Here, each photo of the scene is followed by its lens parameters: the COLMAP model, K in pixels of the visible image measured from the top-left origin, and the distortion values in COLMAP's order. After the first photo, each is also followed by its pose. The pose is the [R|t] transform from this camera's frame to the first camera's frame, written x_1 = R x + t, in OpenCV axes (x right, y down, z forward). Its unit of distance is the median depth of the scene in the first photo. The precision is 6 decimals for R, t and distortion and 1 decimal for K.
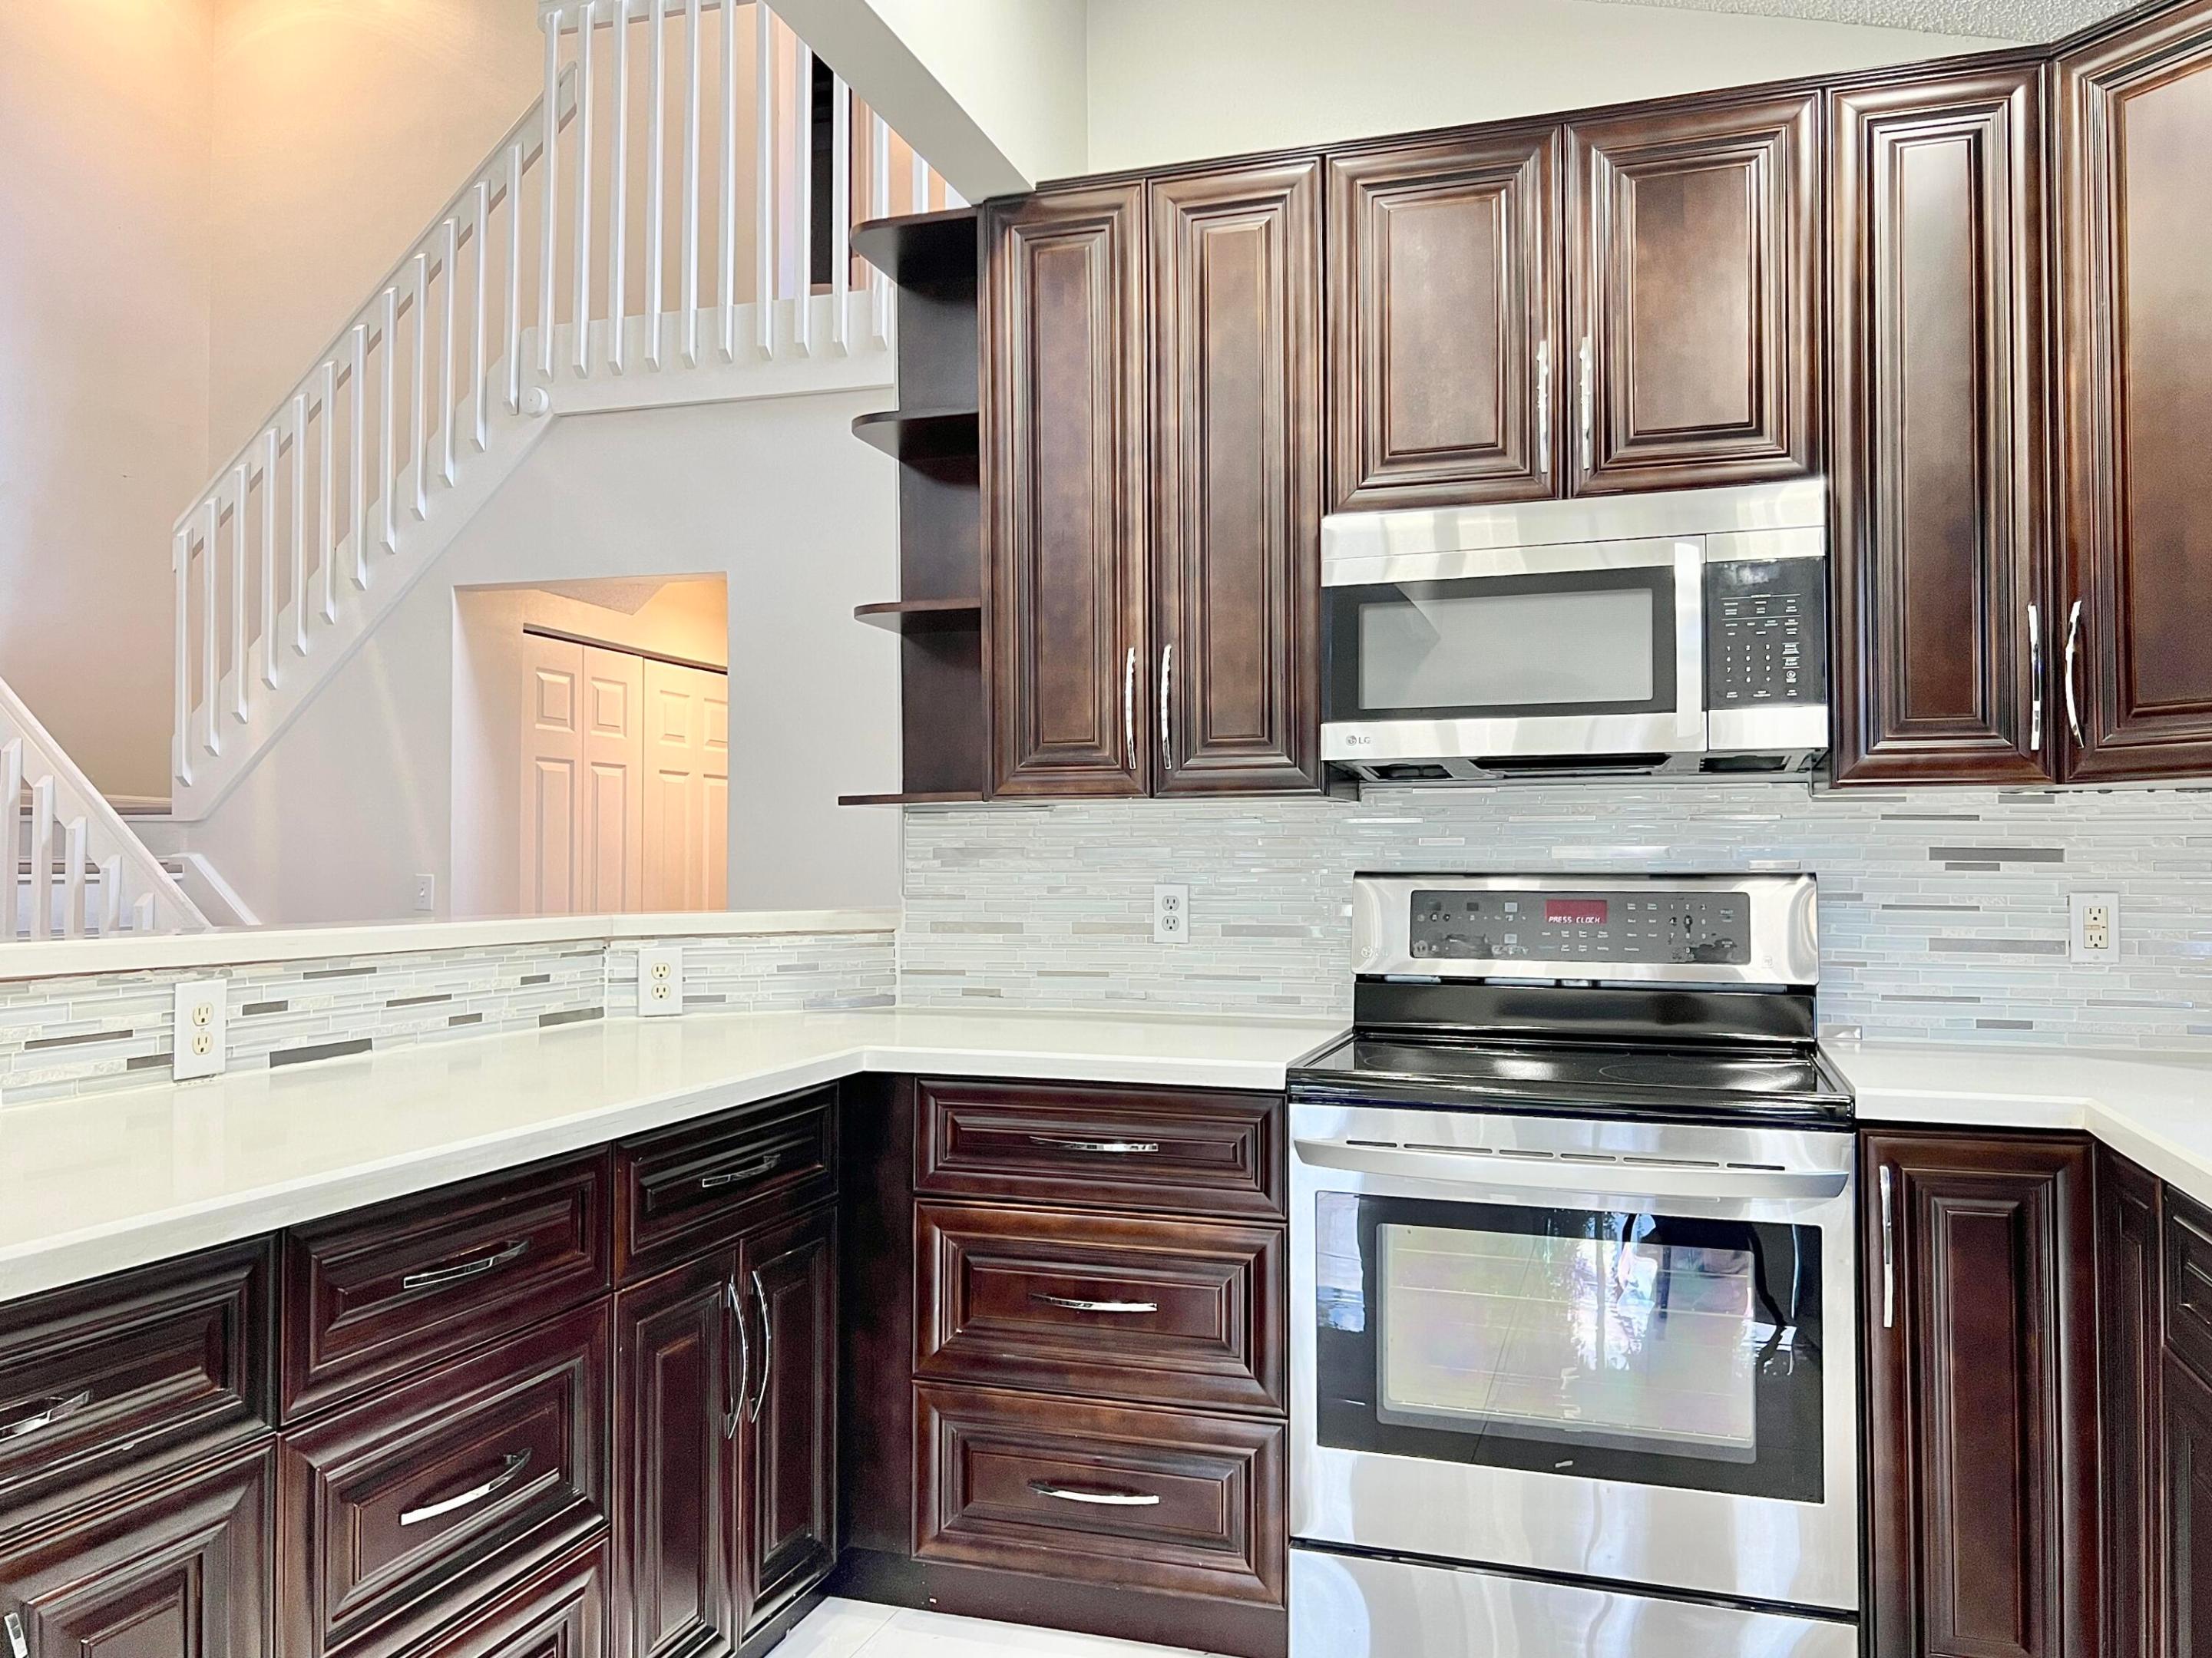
lens RADIAL K [[1691.5, 0, 1100.8], [0, 1691.5, 824.2], [0, 0, 1]] dist [0.068697, -0.095648]
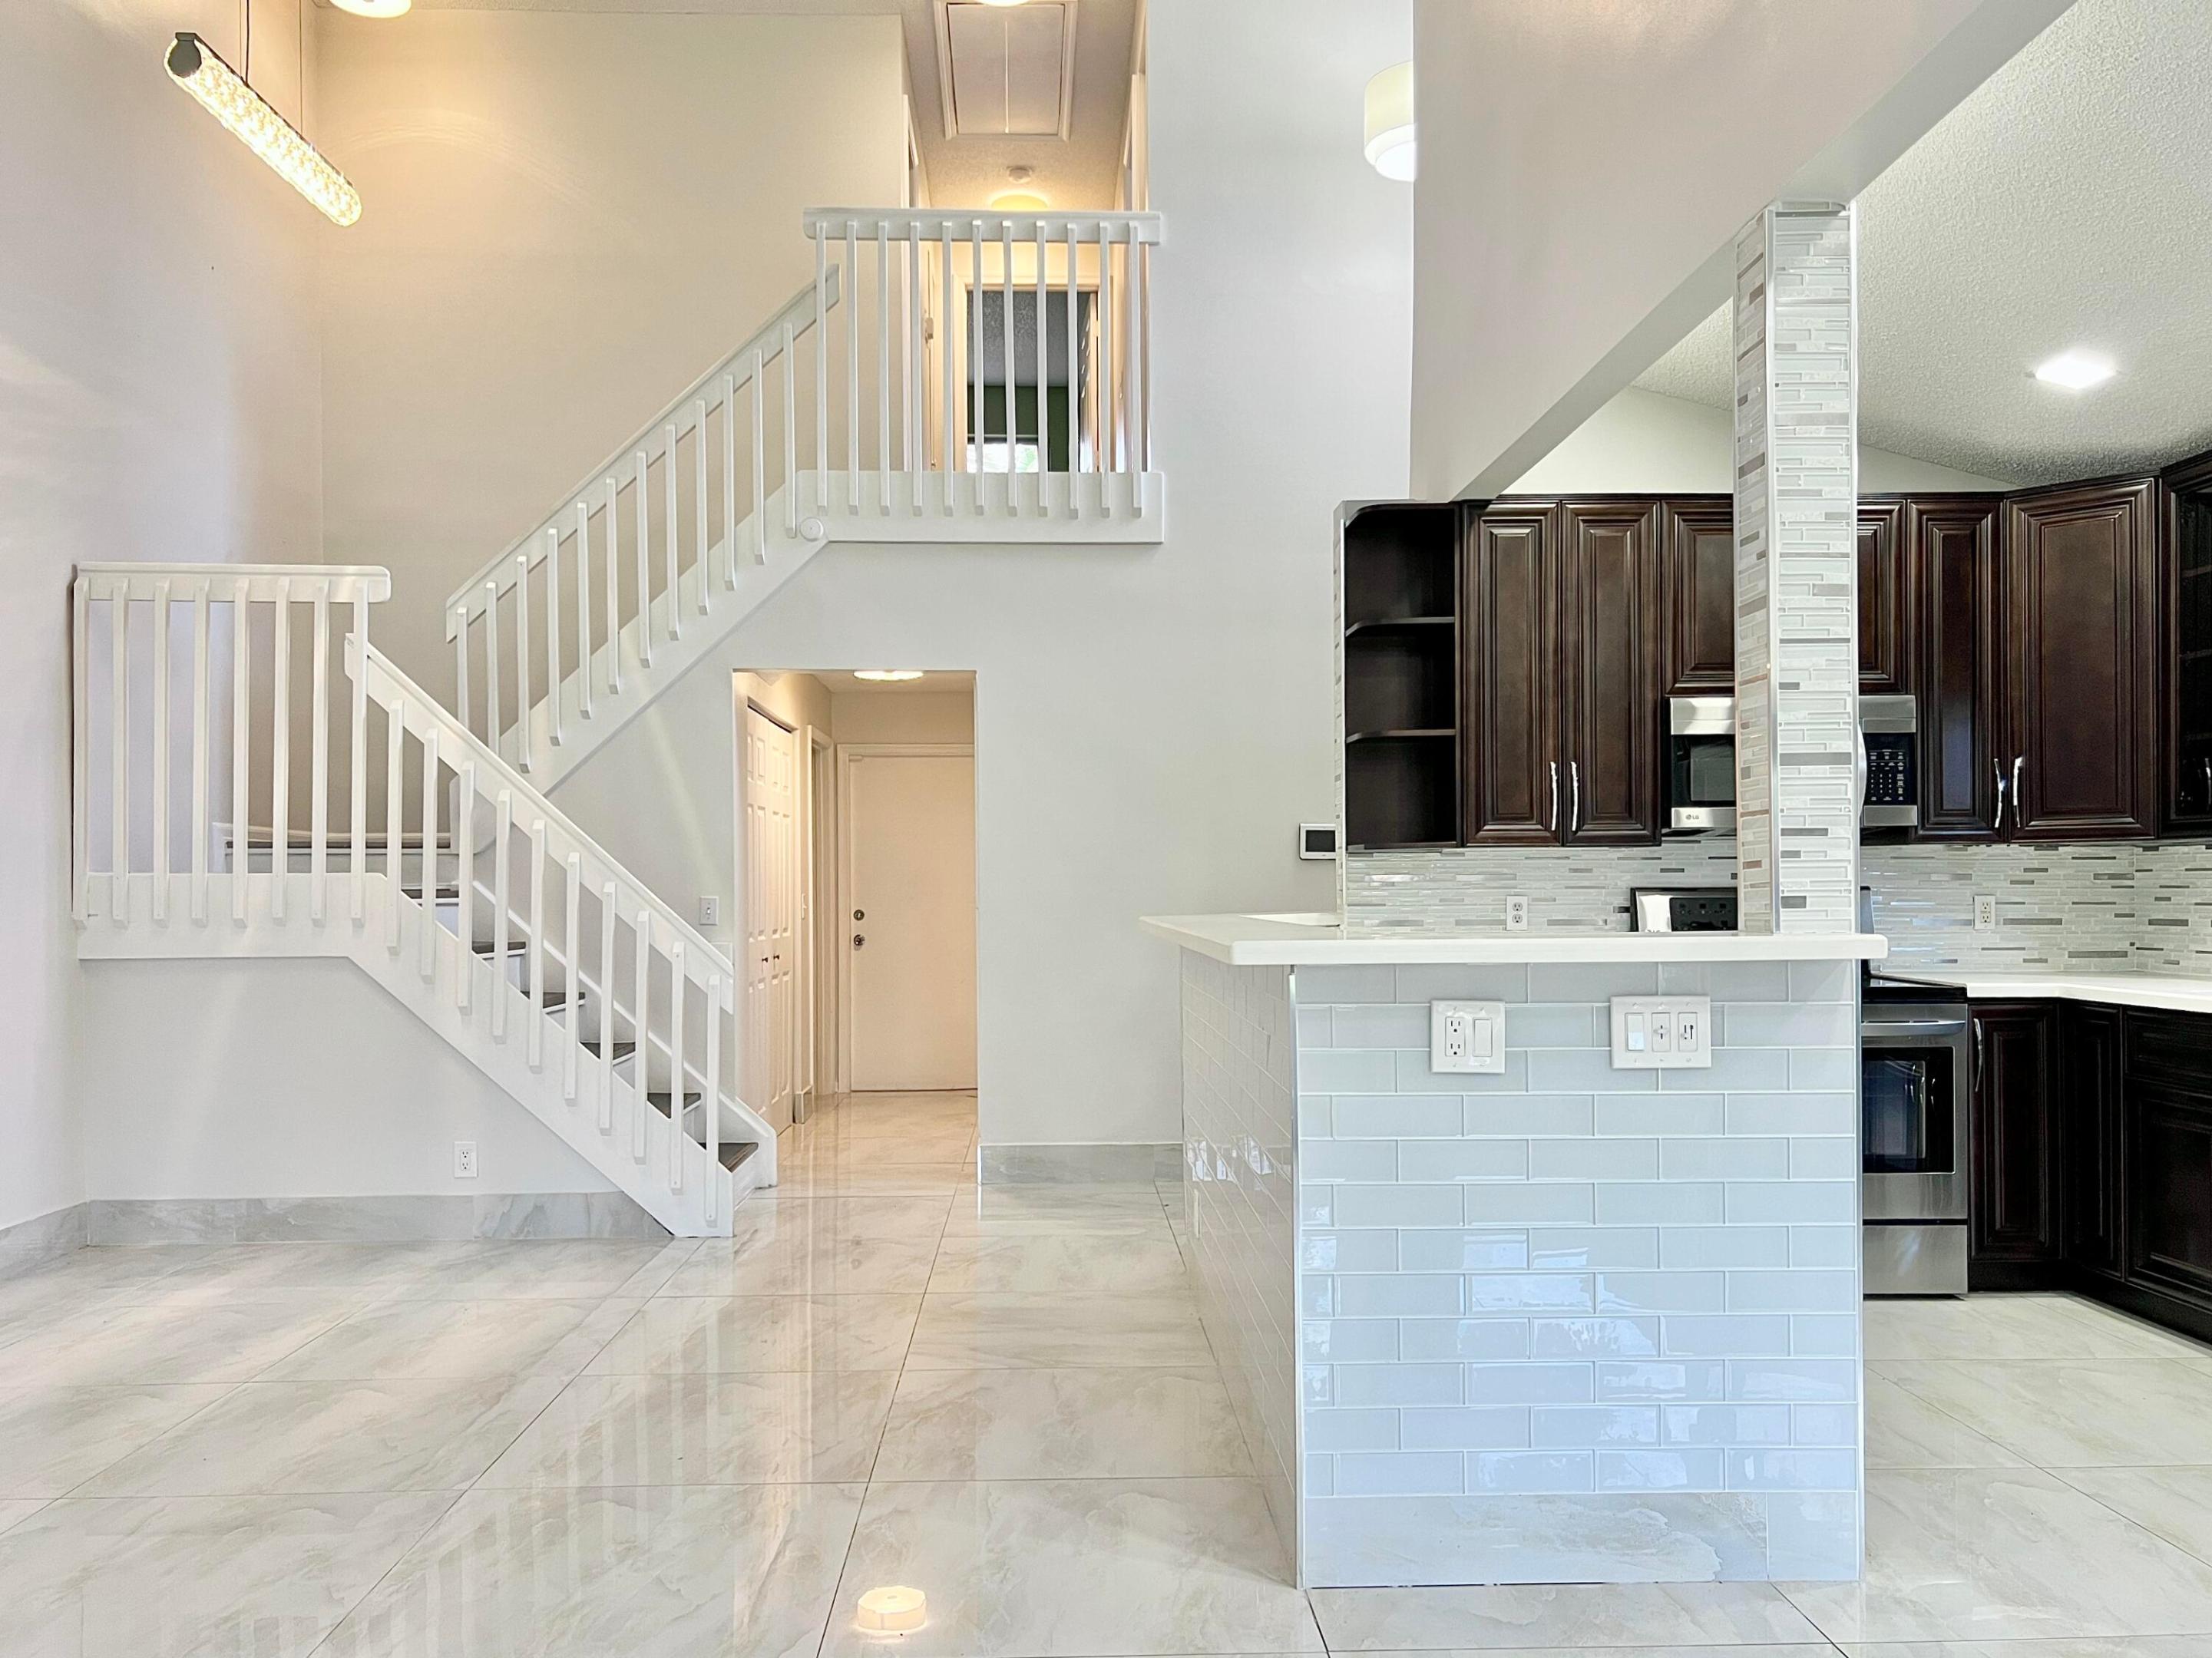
lens RADIAL K [[1691.2, 0, 1103.2], [0, 1691.2, 886.7], [0, 0, 1]] dist [0.065049, -0.068964]
pose [[0.938845, -0.005357, 0.344297, -1.107500], [-0.002429, 0.999751, 0.022177, -0.013015], [-0.344331, -0.021657, 0.938599, -0.554316]]
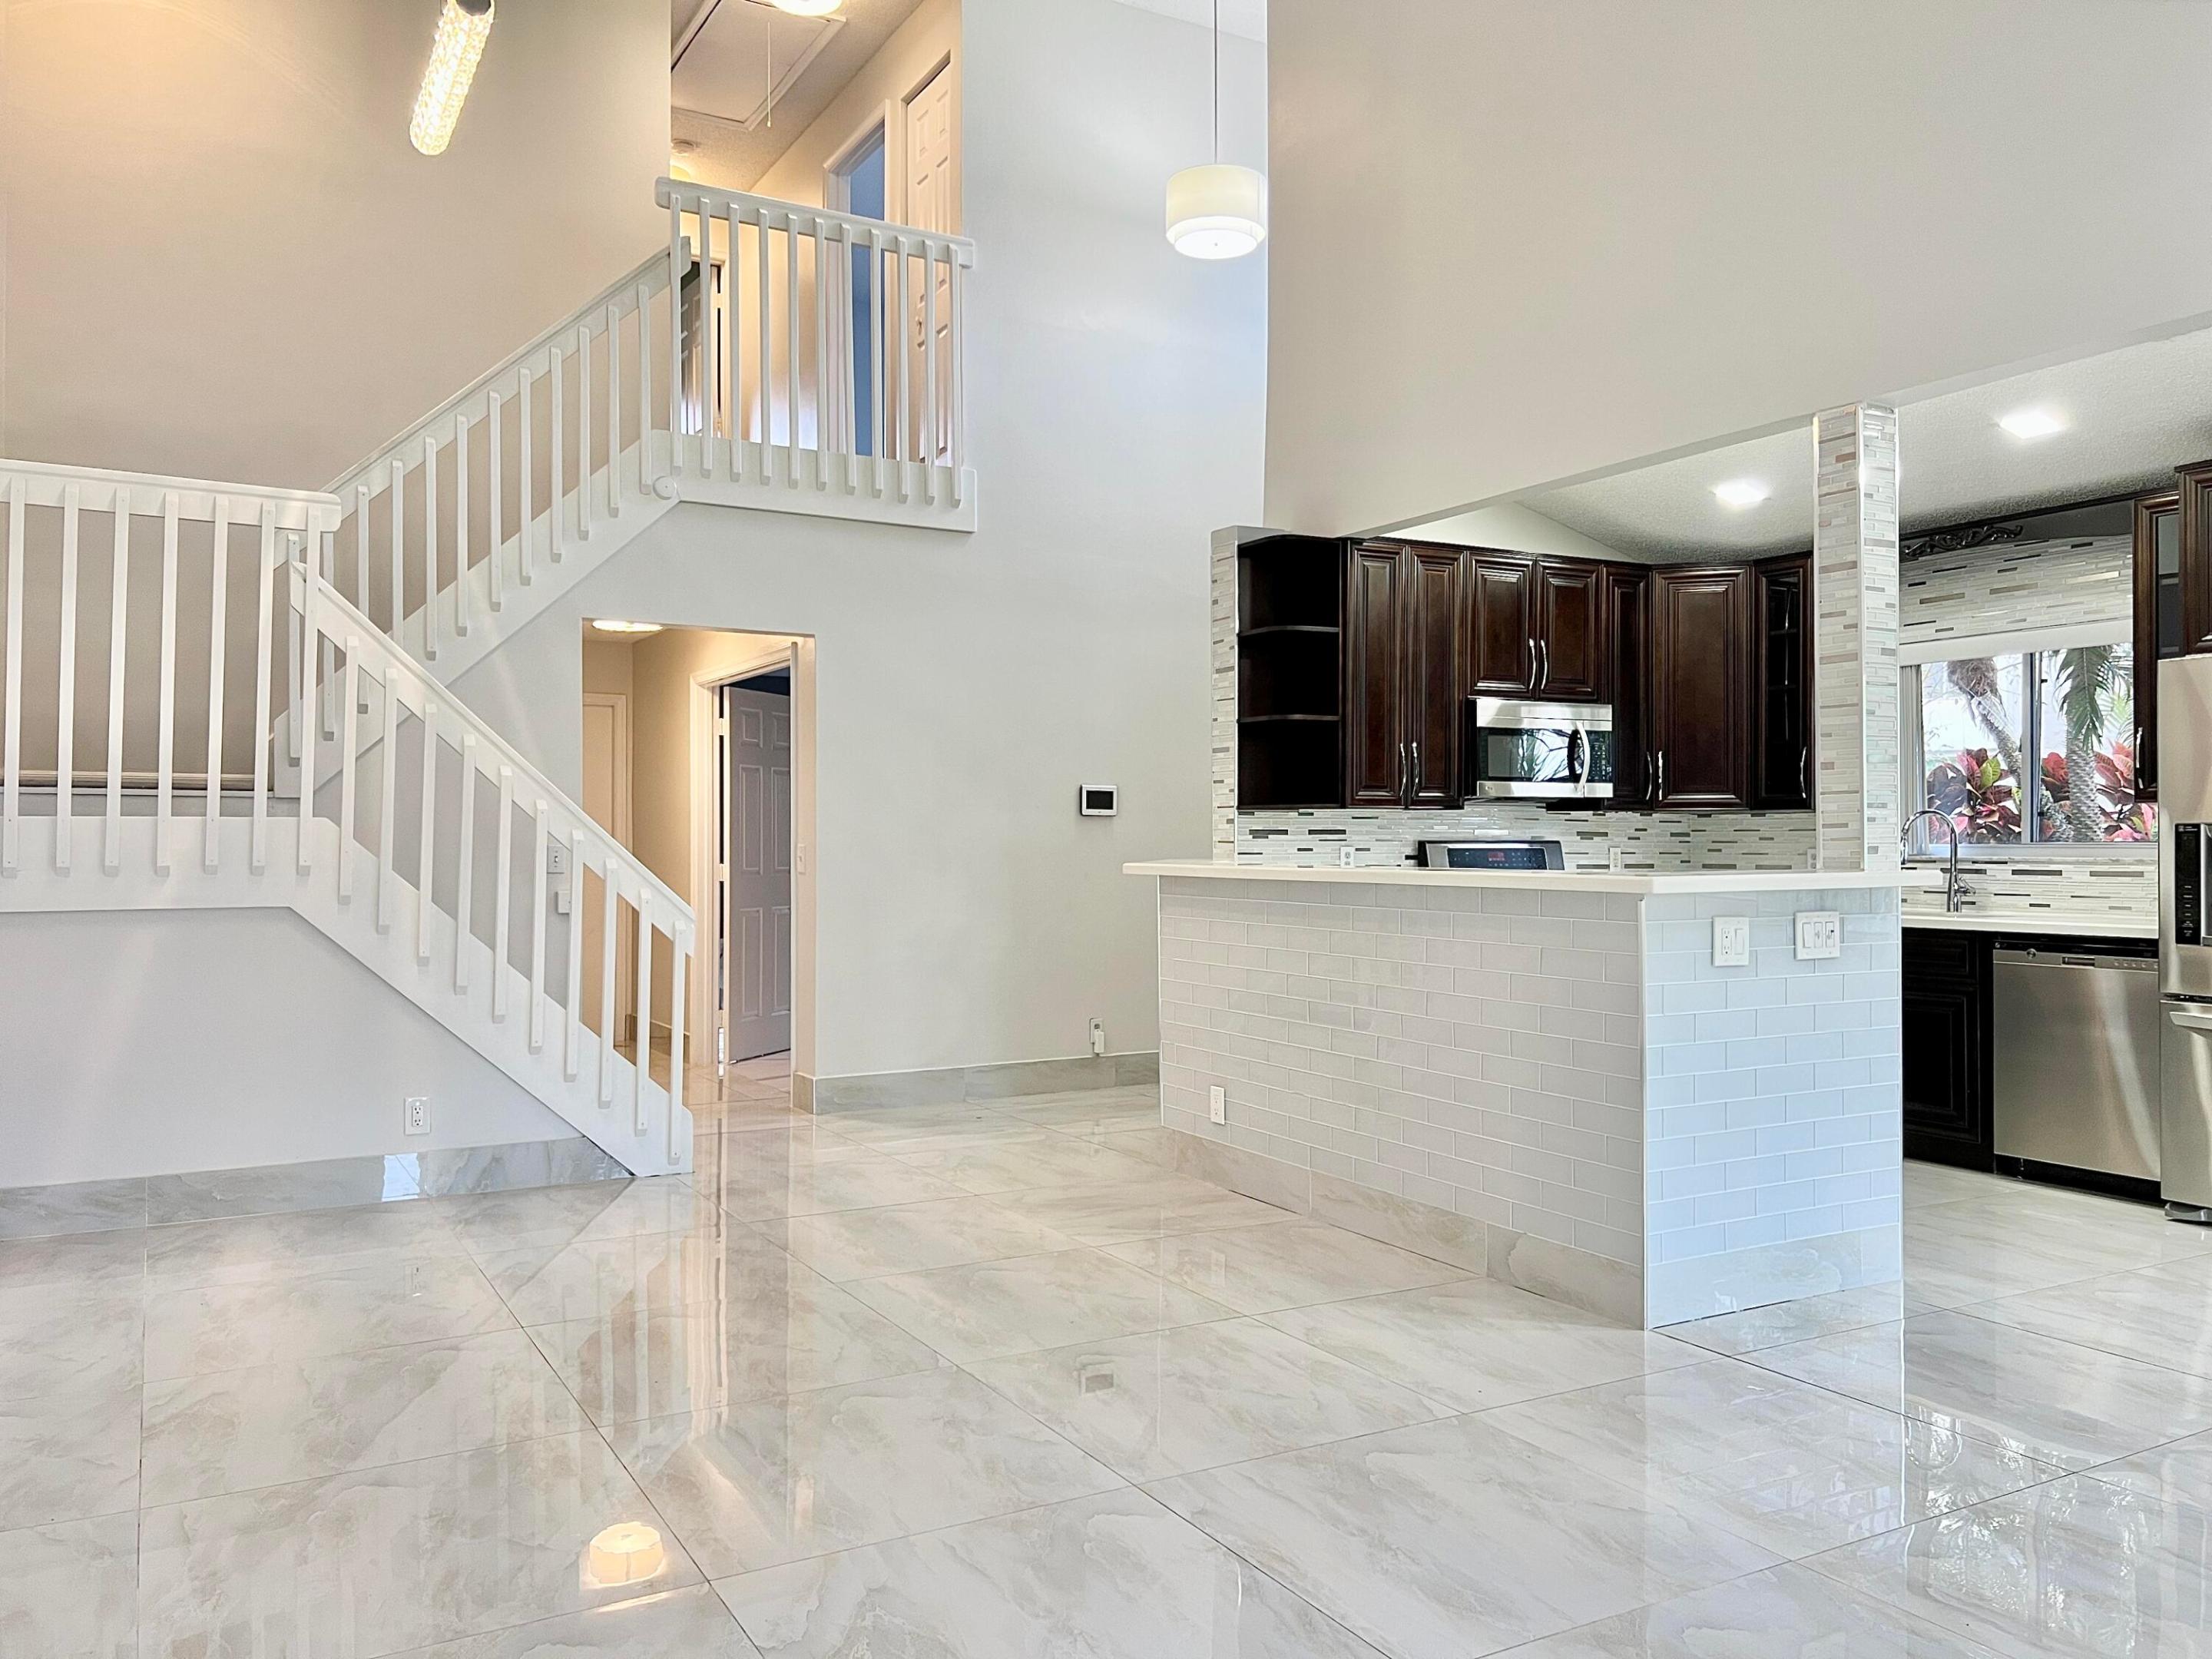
lens RADIAL K [[1639.5, 0, 1106.0], [0, 1639.5, 829.5], [0, 0, 1]] dist [0.065456, -0.080734]
pose [[0.674530, 0.003897, 0.738238, -2.038673], [-0.018261, 0.999768, 0.011408, -0.005784], [-0.738022, -0.021176, 0.674444, -0.238749]]
